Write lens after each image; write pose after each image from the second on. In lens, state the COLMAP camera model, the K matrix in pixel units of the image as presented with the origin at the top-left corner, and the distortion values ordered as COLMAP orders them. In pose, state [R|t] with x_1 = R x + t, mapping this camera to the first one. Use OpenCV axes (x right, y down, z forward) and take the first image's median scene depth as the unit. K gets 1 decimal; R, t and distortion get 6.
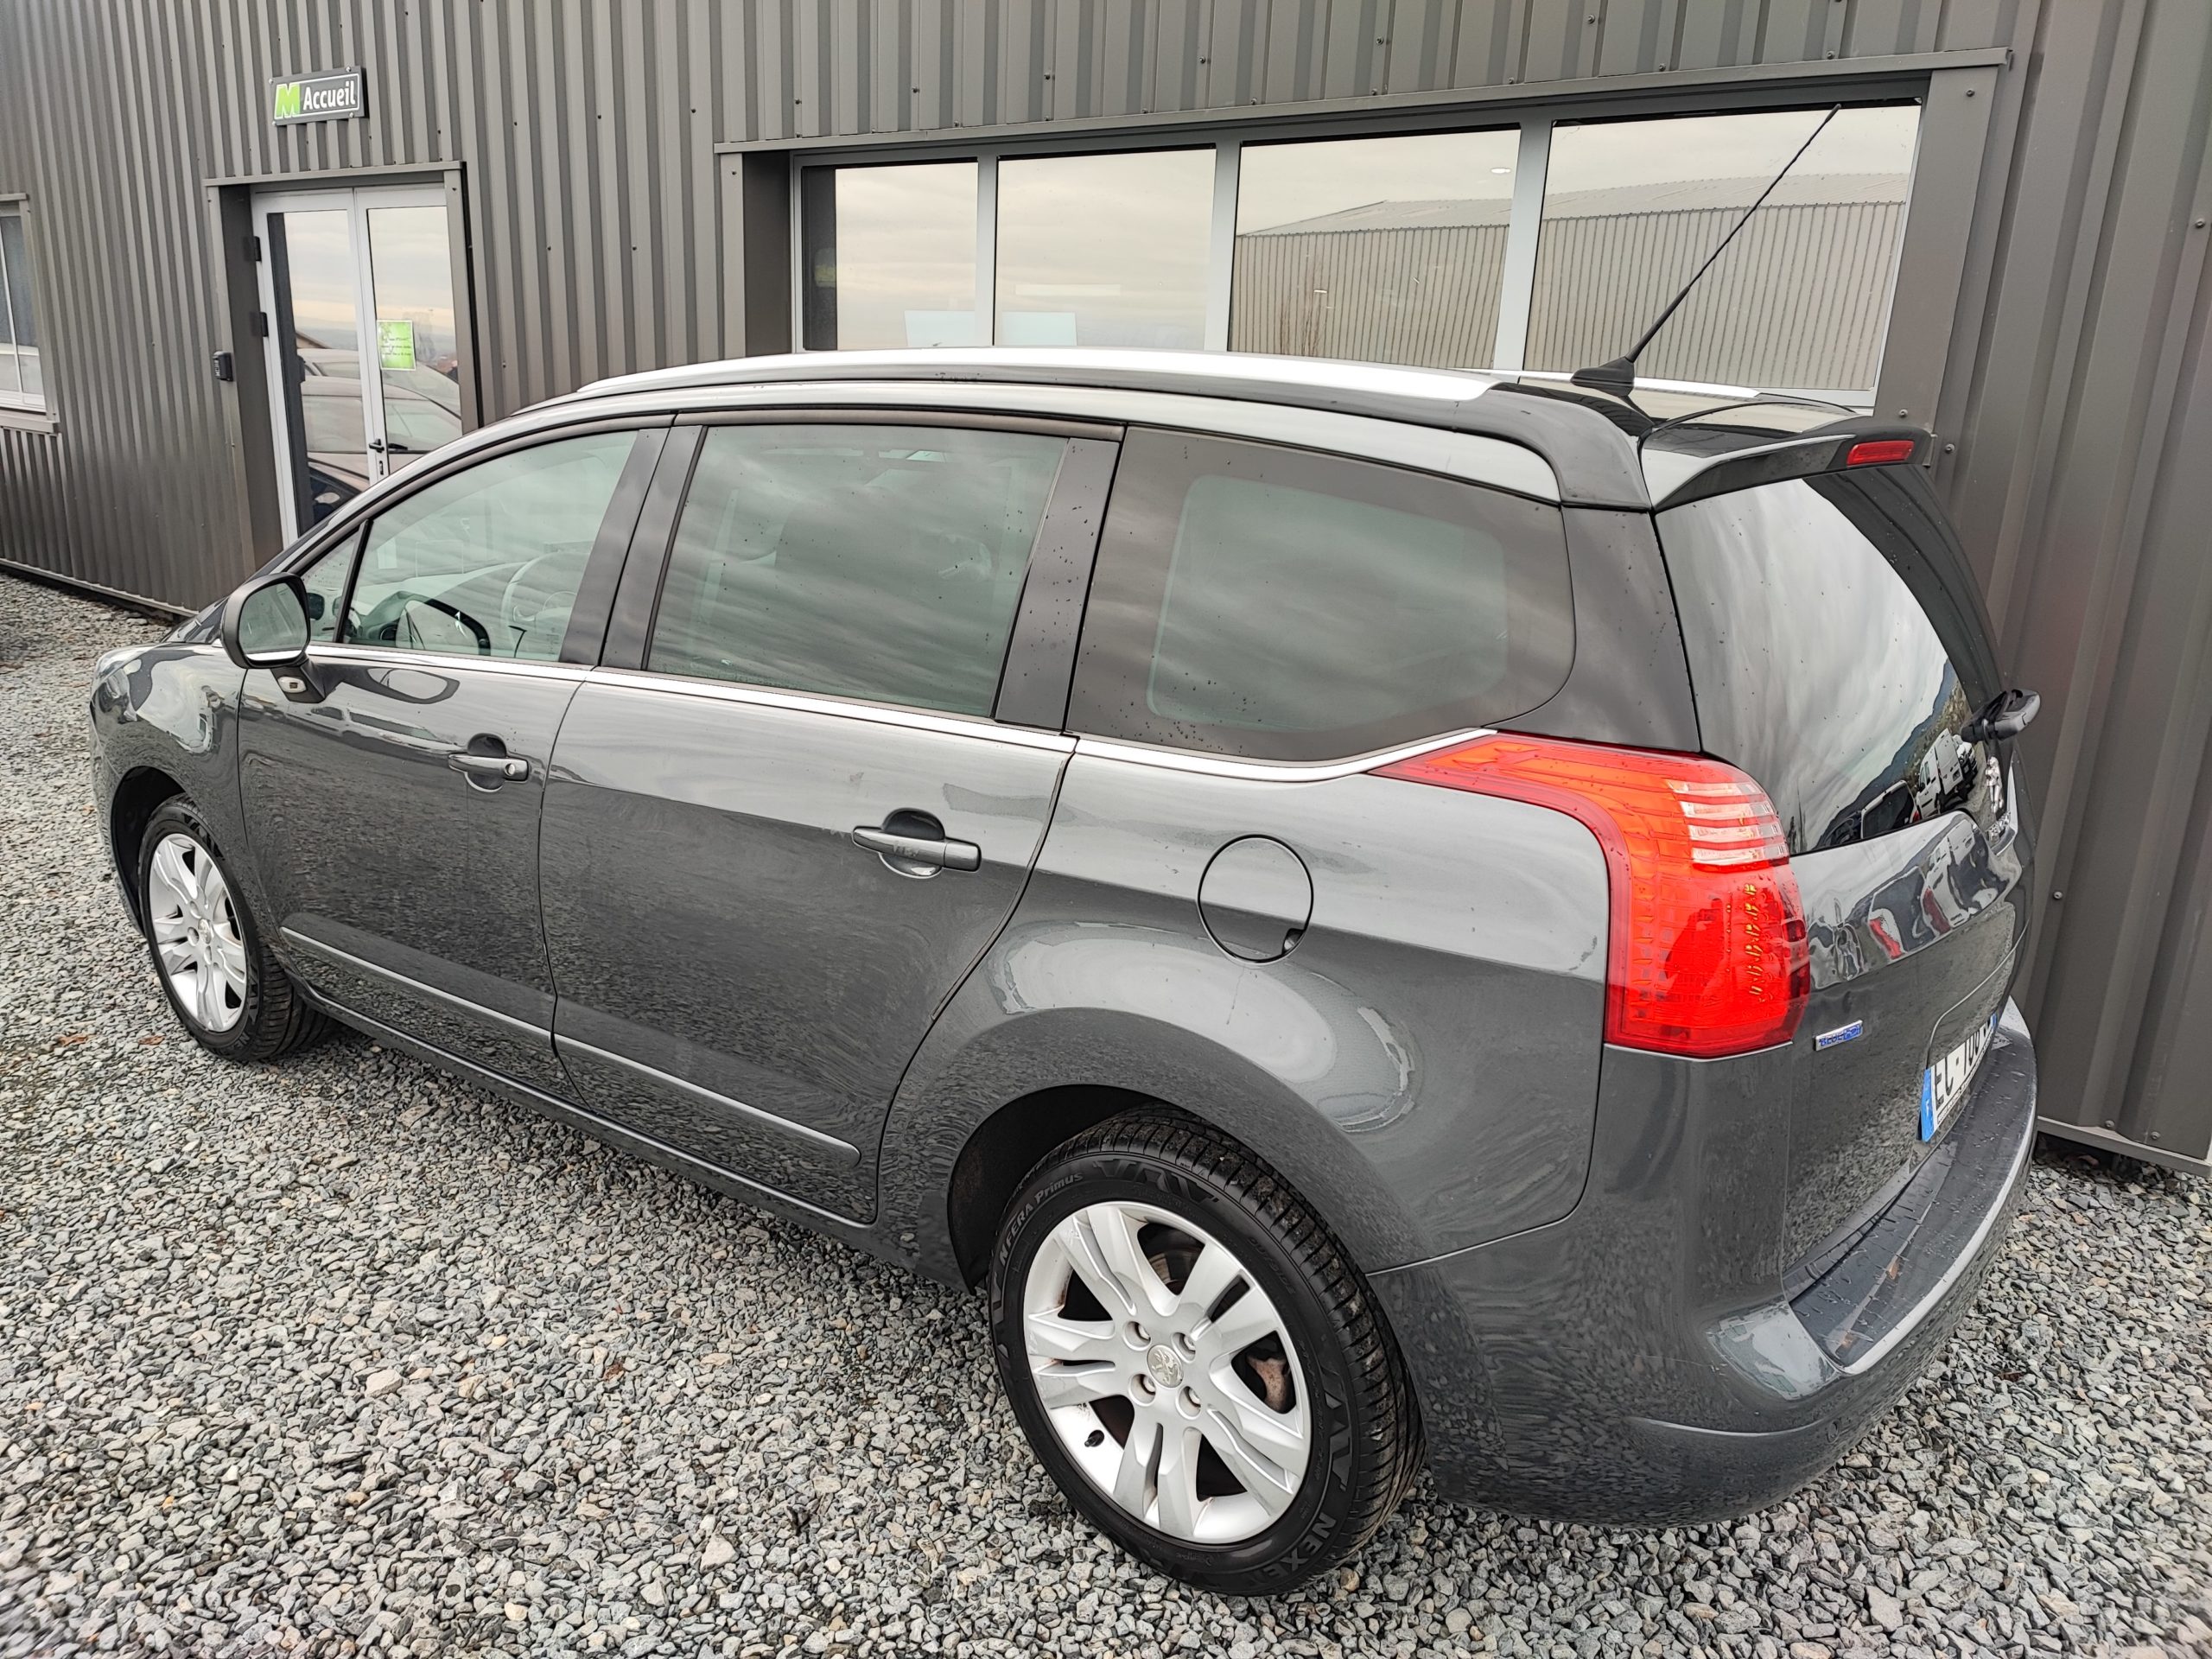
lens RADIAL K [[1583.6, 0, 1101.4], [0, 1583.6, 829.4], [0, 0, 1]] dist [0.057361, -0.065091]
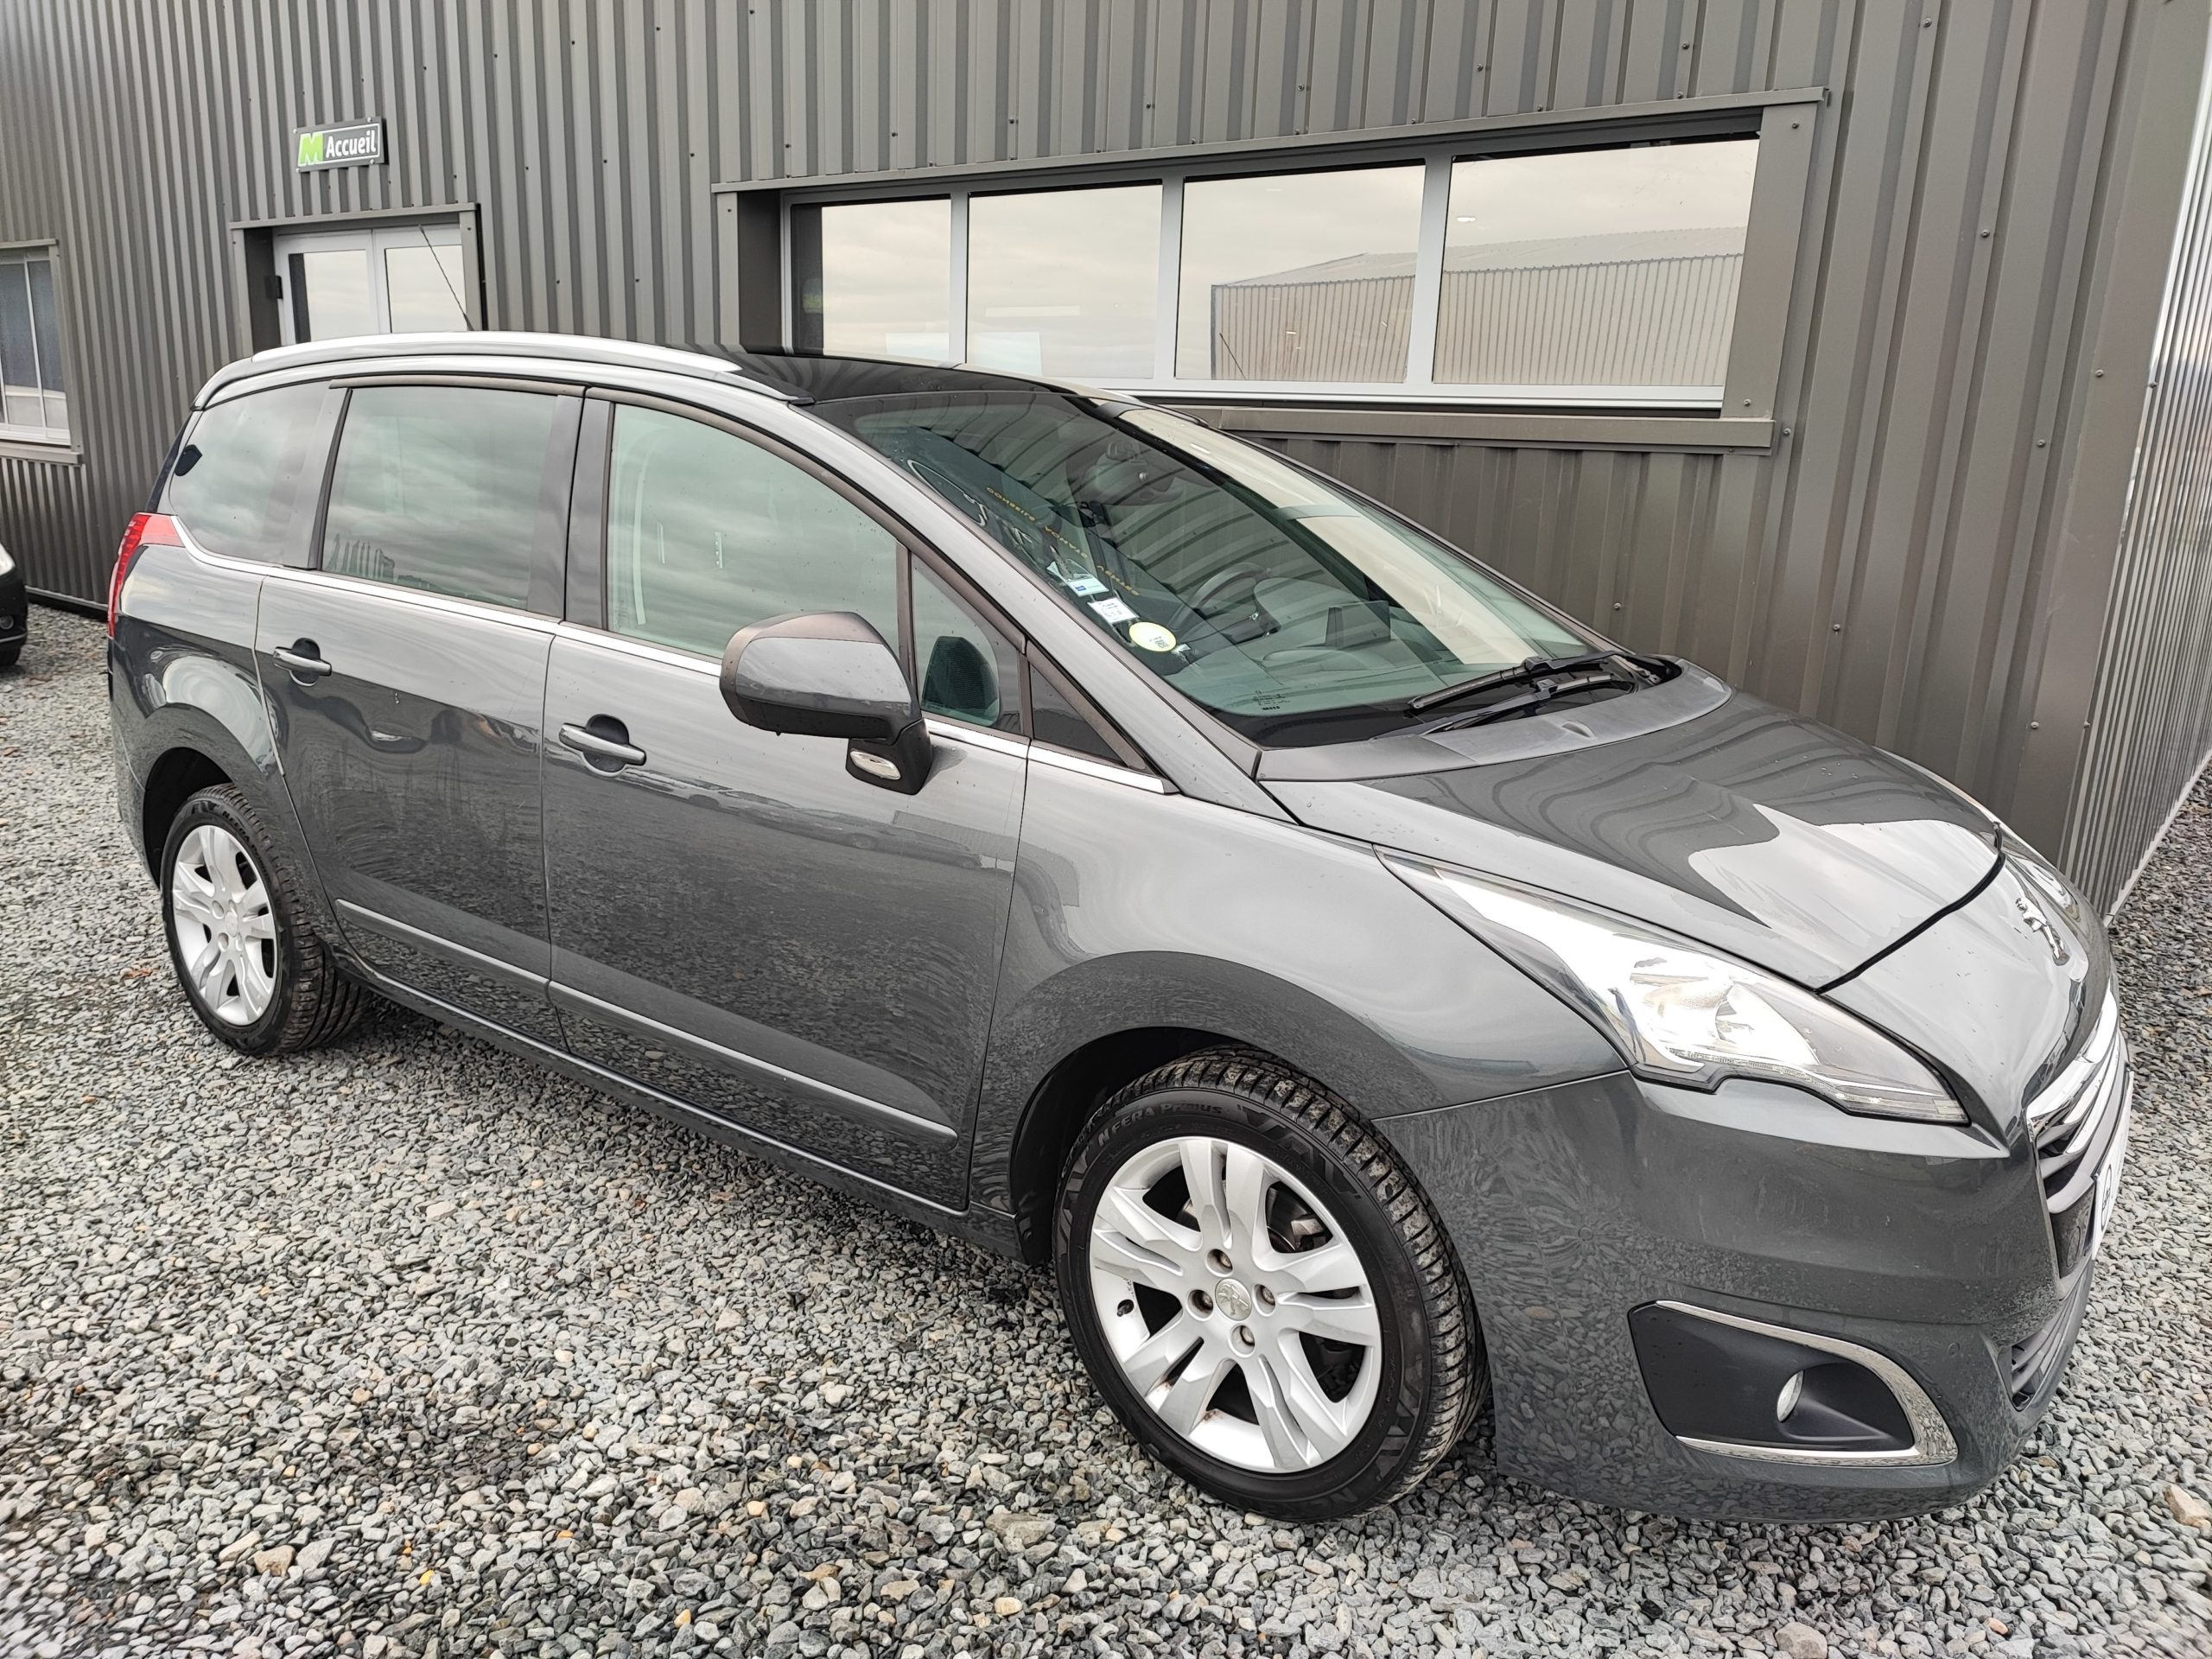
lens RADIAL K [[1583.6, 0, 1098.7], [0, 1583.6, 832.6], [0, 0, 1]] dist [0.057361, -0.065091]
pose [[0.999954, -0.006454, 0.007085, 0.022454], [0.006647, 0.999596, -0.027628, 0.081963], [-0.006904, 0.027674, 0.999593, -0.145941]]
